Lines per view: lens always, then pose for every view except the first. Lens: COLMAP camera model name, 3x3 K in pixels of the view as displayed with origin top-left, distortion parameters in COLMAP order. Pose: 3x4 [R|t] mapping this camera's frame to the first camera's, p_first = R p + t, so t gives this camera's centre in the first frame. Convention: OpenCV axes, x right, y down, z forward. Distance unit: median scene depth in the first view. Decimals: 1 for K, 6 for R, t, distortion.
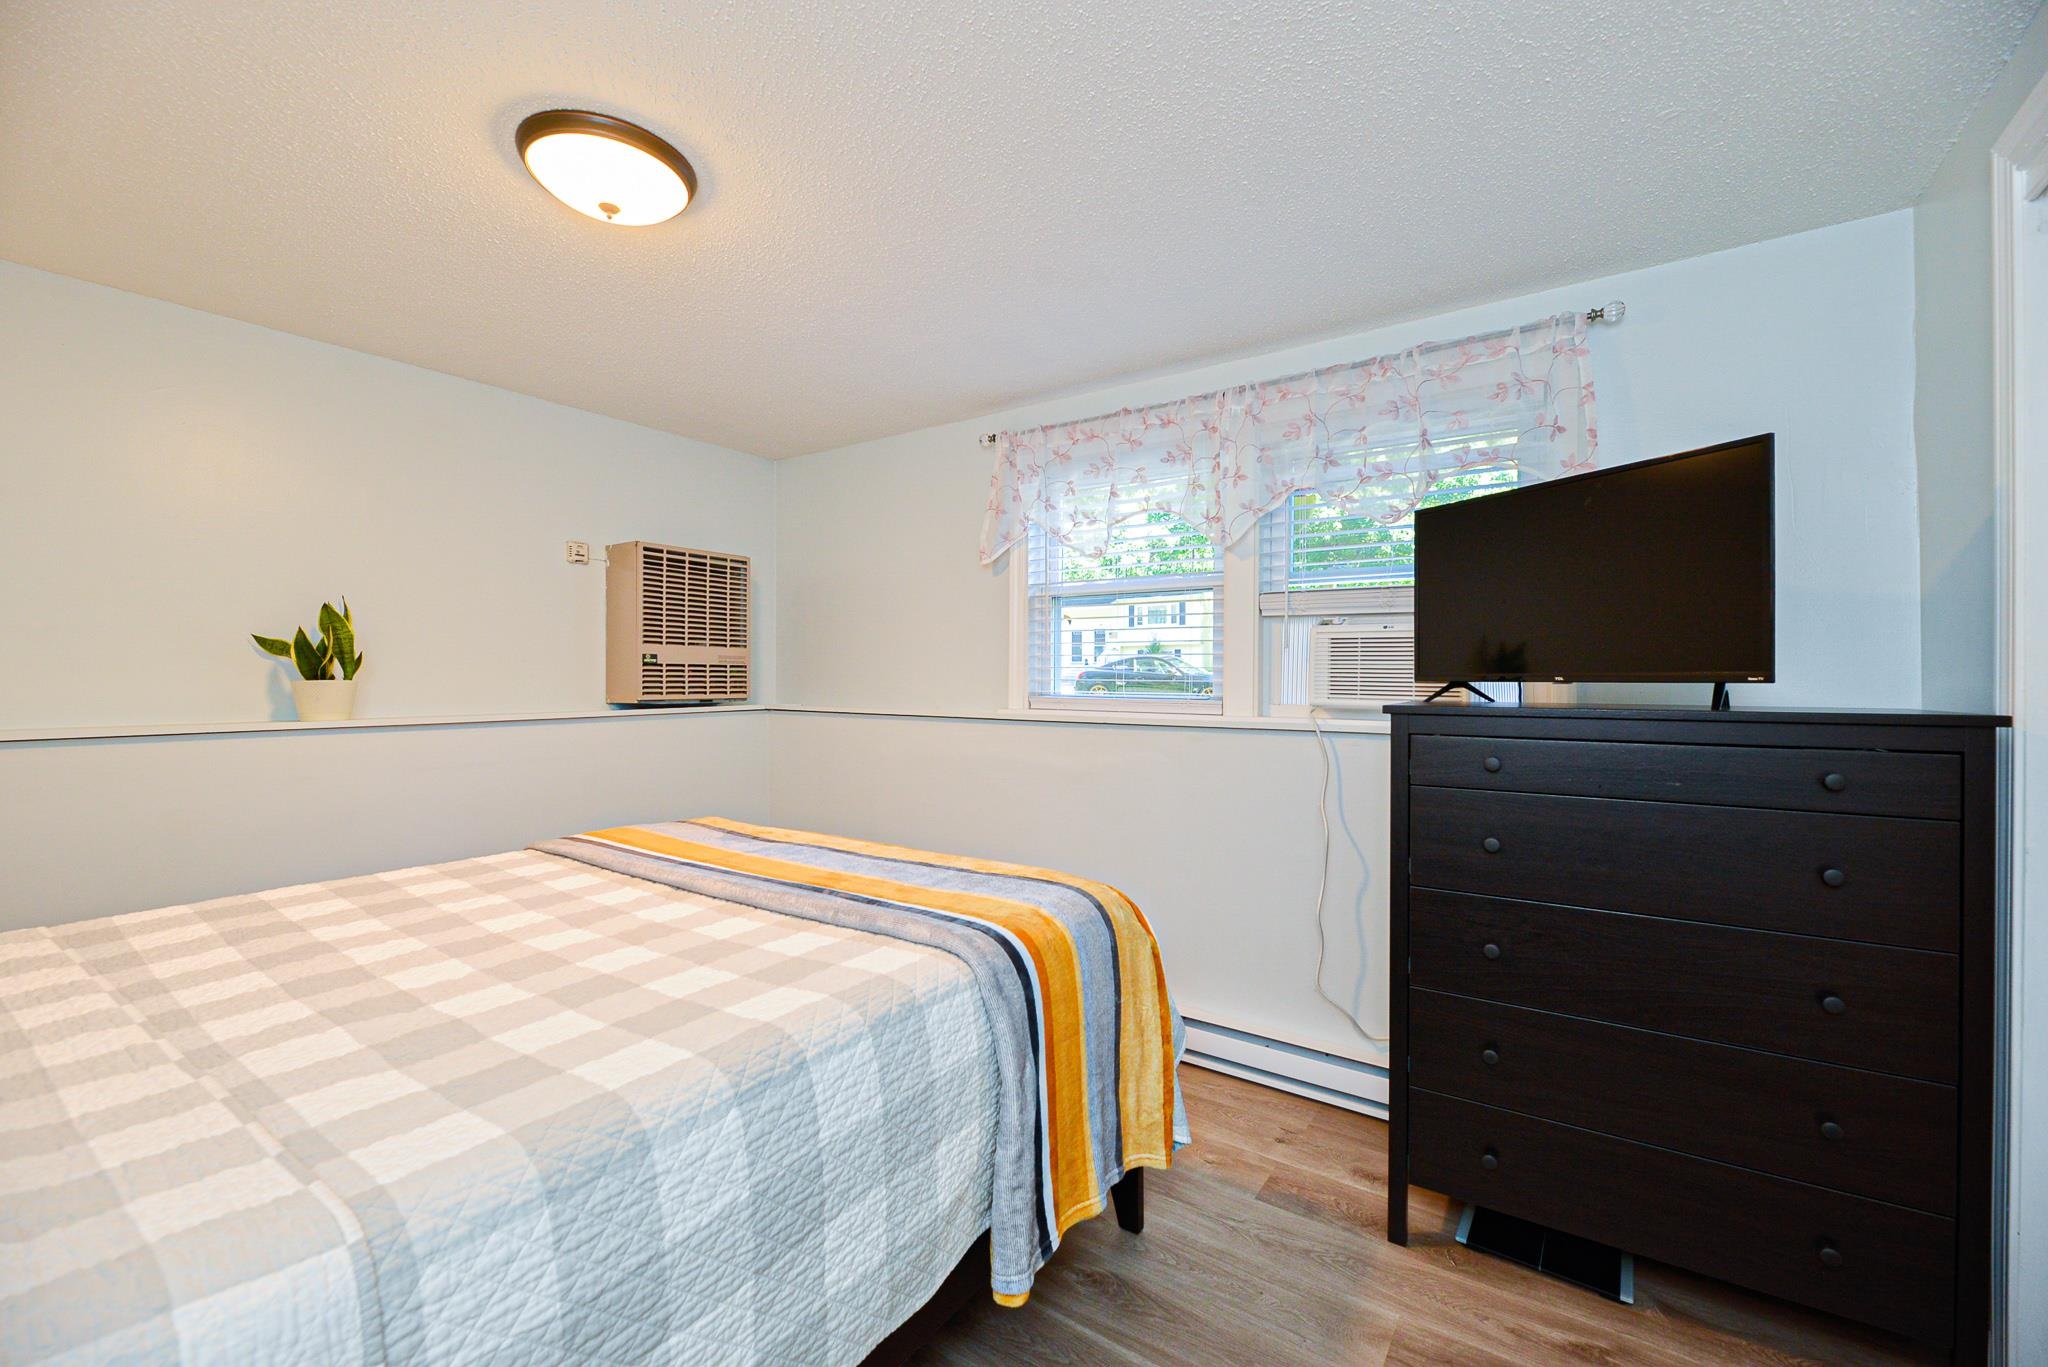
lens RADIAL K [[811.1, 0, 1024.4], [0, 811.1, 679.4], [0, 0, 1]] dist [-0.004522, -0.000384]
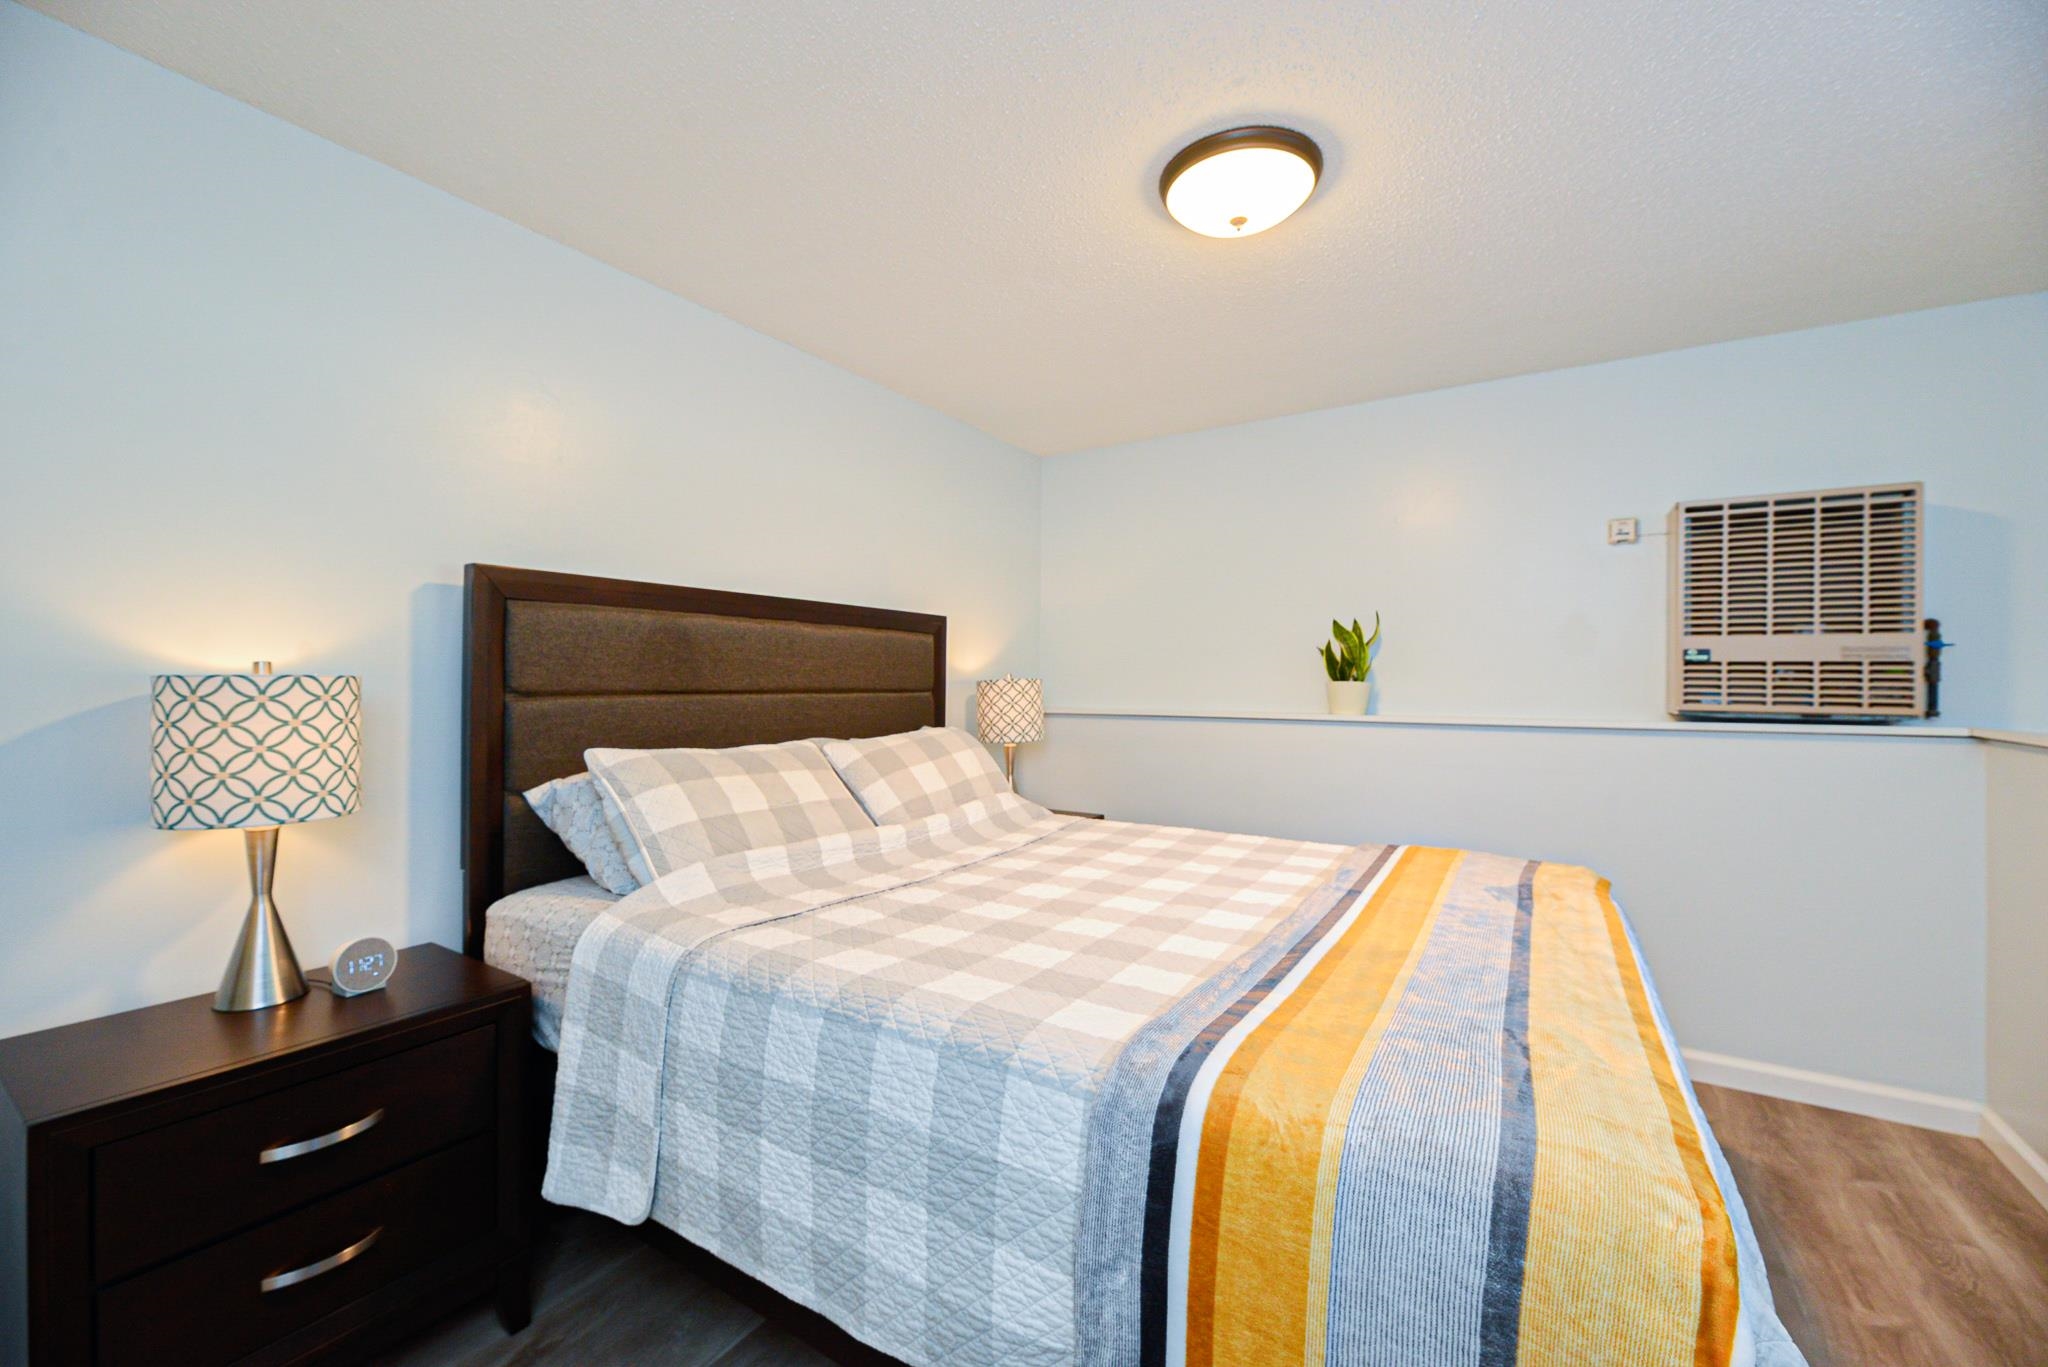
lens RADIAL K [[811.1, 0, 1024.4], [0, 811.1, 679.4], [0, 0, 1]] dist [-0.004522, -0.000384]
pose [[0.051183, 0.002596, -0.998686, 0.253407], [-0.006689, 0.999975, 0.002257, -0.000909], [0.998667, 0.006564, 0.051199, 0.344829]]
